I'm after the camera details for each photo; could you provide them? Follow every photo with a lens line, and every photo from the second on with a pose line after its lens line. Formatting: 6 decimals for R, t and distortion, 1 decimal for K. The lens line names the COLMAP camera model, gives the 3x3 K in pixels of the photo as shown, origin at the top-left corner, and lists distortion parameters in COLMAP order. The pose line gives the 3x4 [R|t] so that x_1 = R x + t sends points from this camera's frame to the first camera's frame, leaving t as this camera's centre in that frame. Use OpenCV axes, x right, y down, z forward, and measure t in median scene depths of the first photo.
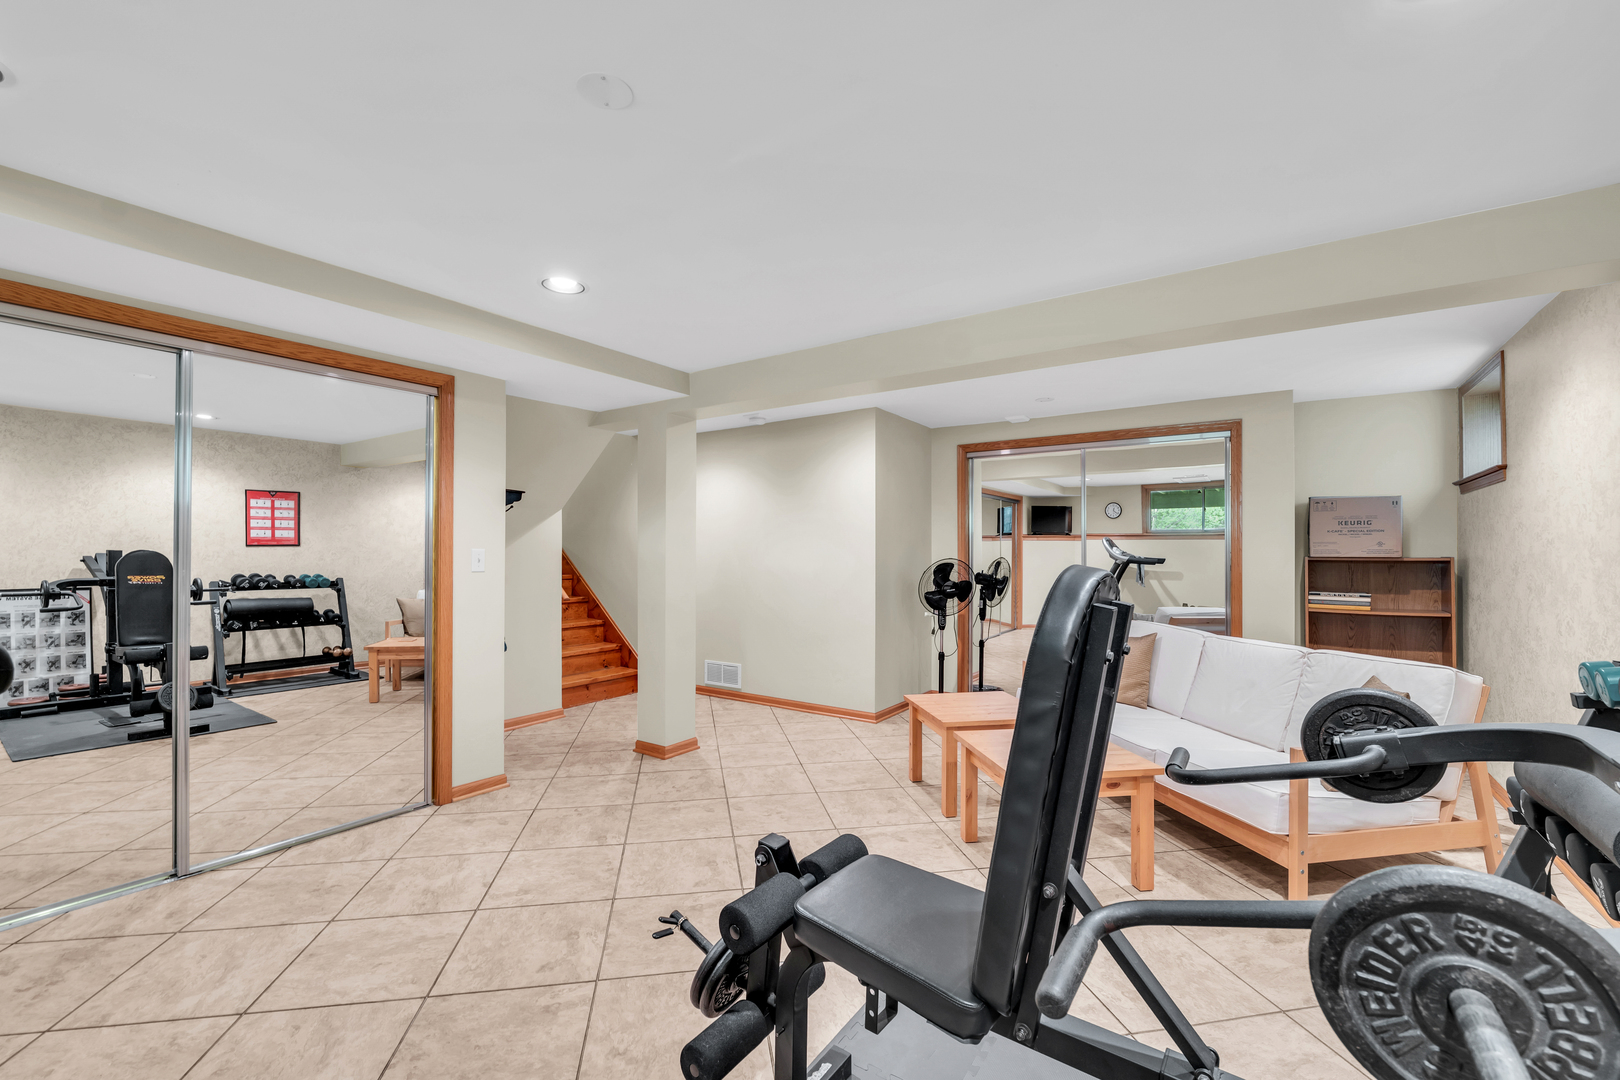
lens RADIAL K [[668.0, 0, 806.5], [0, 668.0, 543.2], [0, 0, 1]] dist [-0.010165, -0.000300]
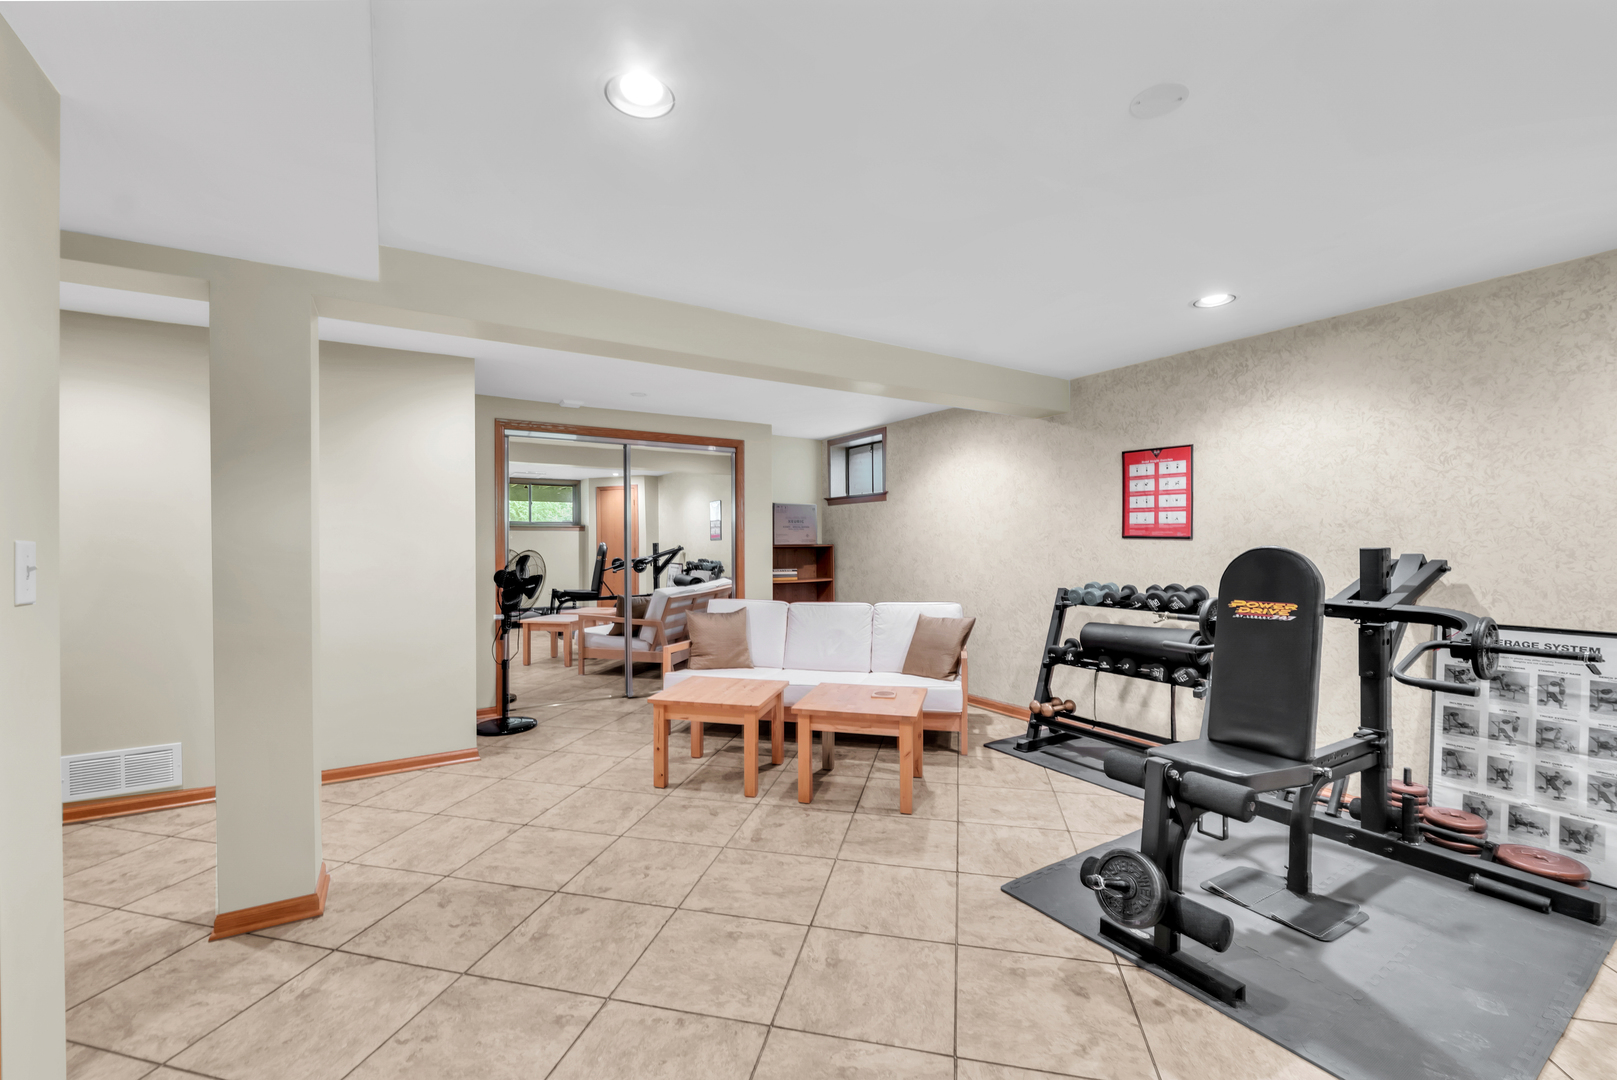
lens RADIAL K [[664.4, 0, 805.3], [0, 664.4, 517.8], [0, 0, 1]] dist [-0.000578, -0.000086]
pose [[0.402012, 0.028968, 0.915176, -0.555032], [-0.010197, 0.999579, -0.027160, 0.001883], [-0.915577, 0.001586, 0.402139, 0.393817]]
